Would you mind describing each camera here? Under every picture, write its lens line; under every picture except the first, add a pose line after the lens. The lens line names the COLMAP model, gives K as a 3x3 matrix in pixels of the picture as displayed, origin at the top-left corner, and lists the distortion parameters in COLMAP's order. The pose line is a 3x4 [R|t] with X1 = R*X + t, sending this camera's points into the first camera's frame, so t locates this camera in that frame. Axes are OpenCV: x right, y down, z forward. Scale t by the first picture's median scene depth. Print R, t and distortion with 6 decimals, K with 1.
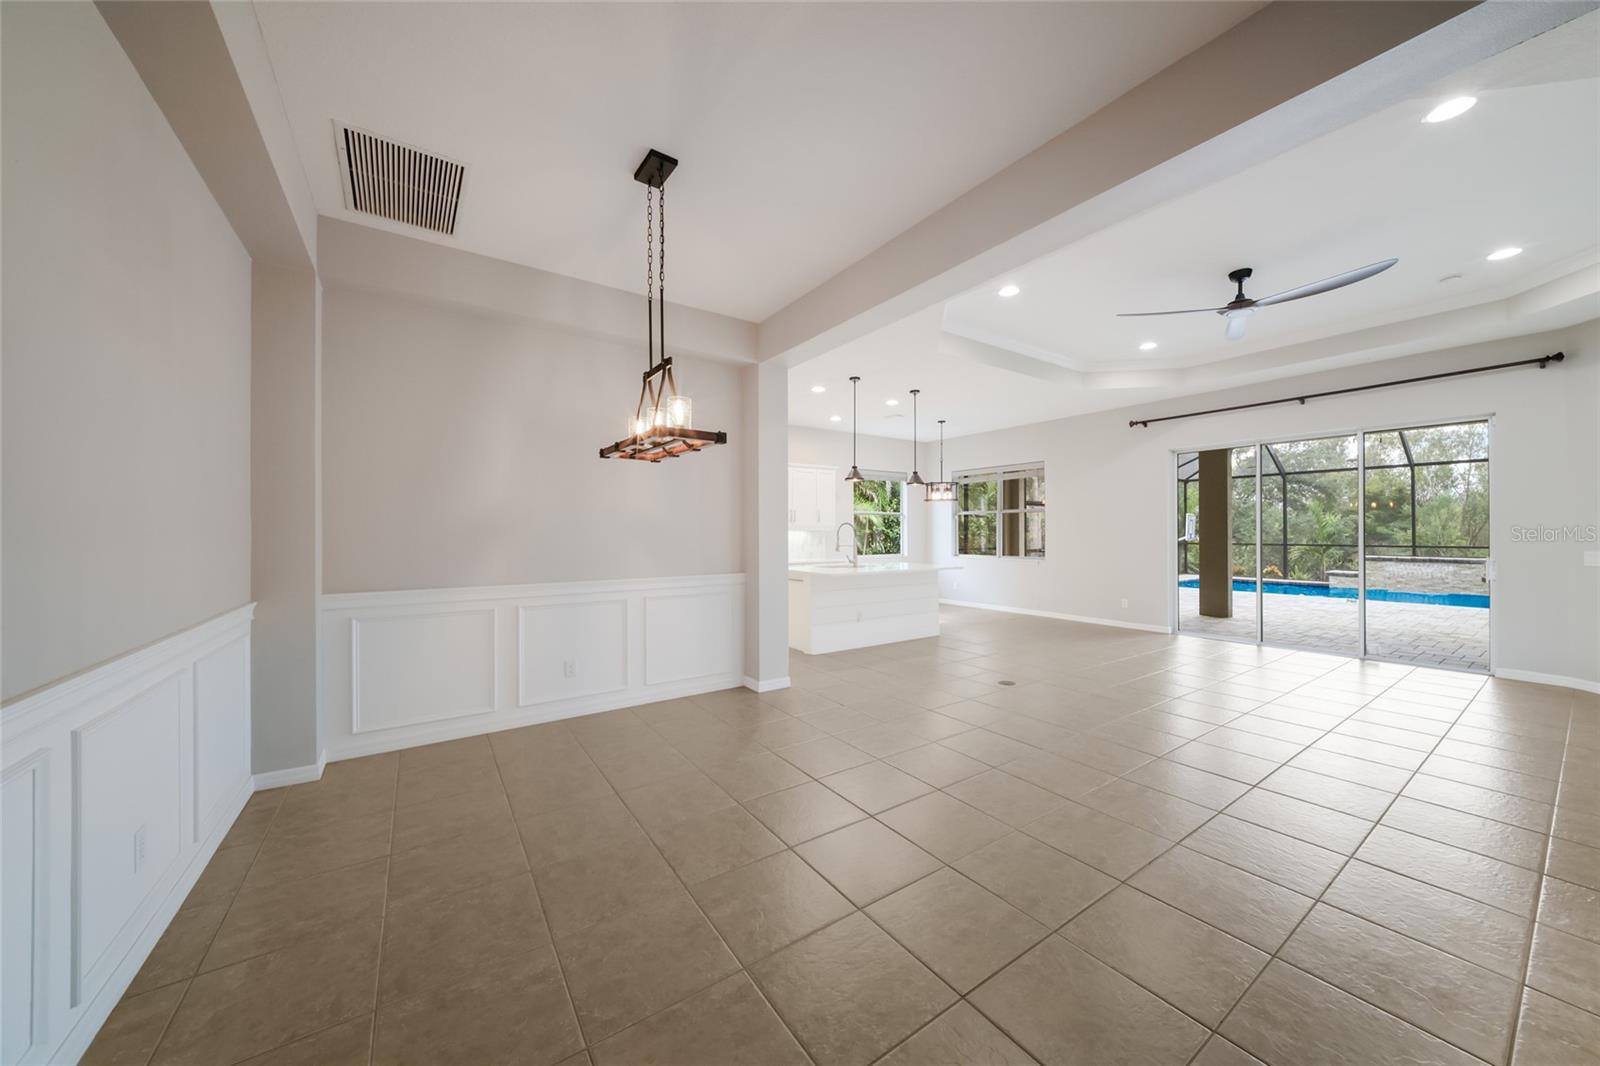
lens RADIAL K [[553.3, 0, 810.8], [0, 553.3, 532.9], [0, 0, 1]] dist [0.017057, -0.006606]
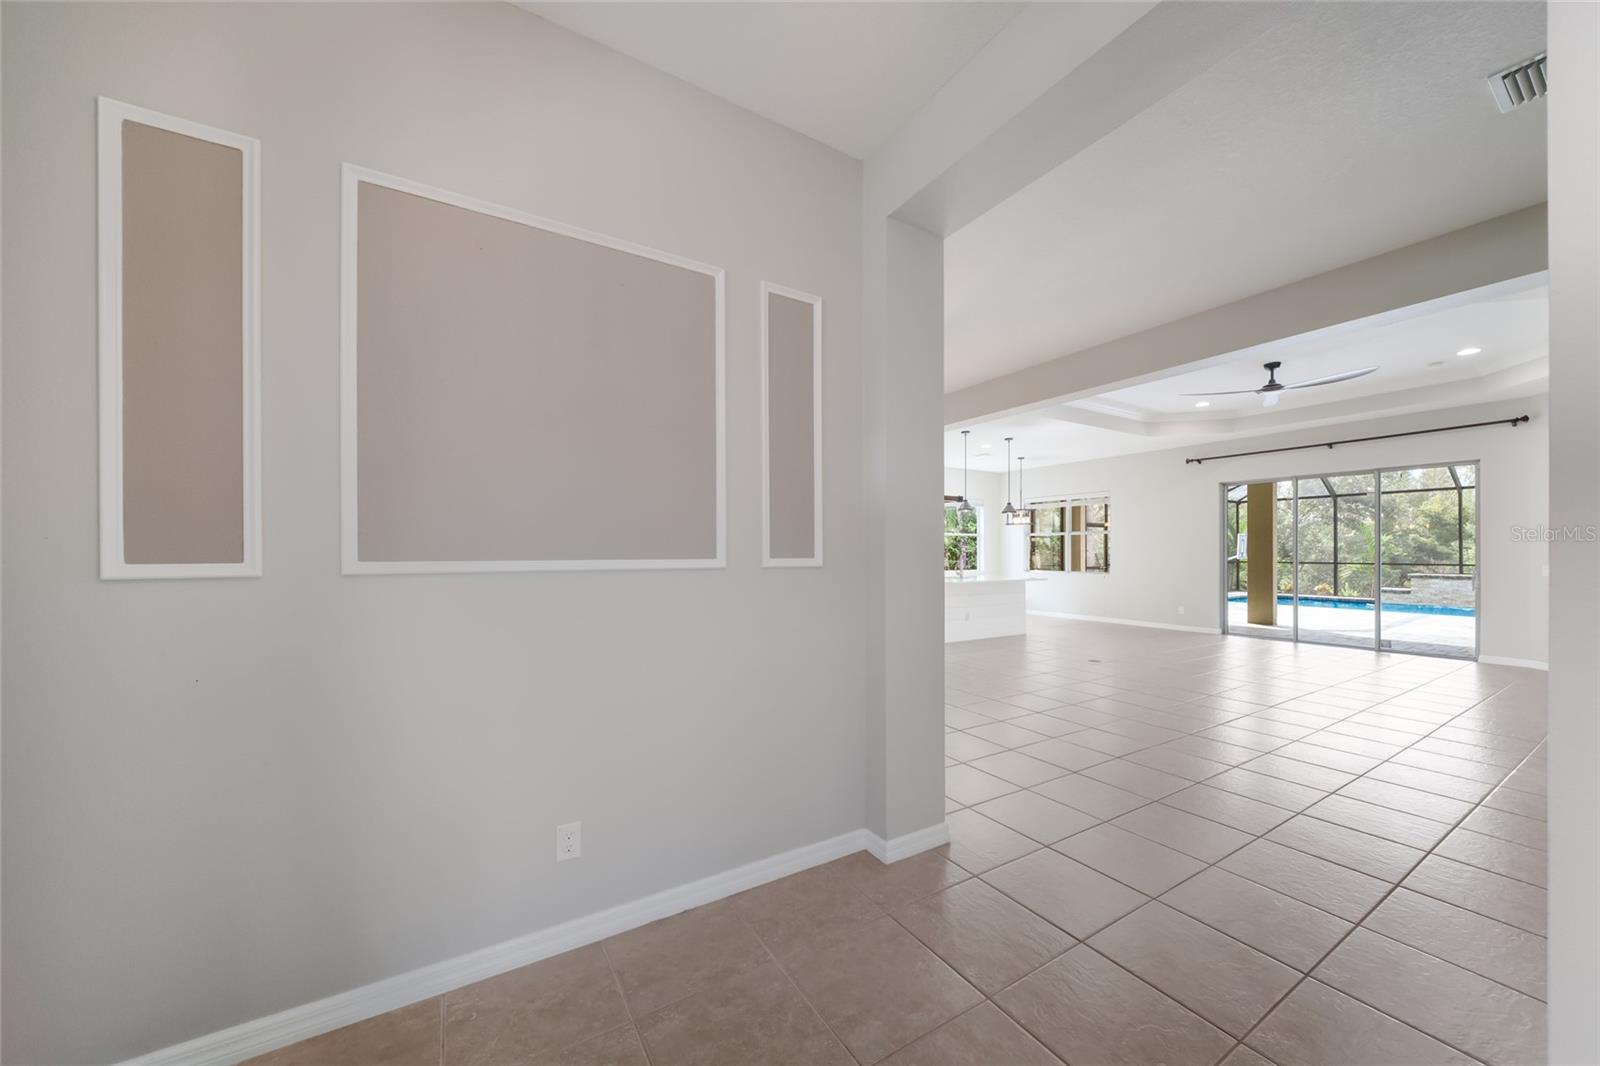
lens RADIAL K [[562.2, 0, 792.3], [0, 562.2, 556.9], [0, 0, 1]] dist [0.000479, -0.004171]
pose [[0.996699, 0.001354, -0.081169, -0.146276], [-0.000644, 0.999961, 0.008769, 0.001118], [0.081178, -0.008688, 0.996662, -0.234178]]
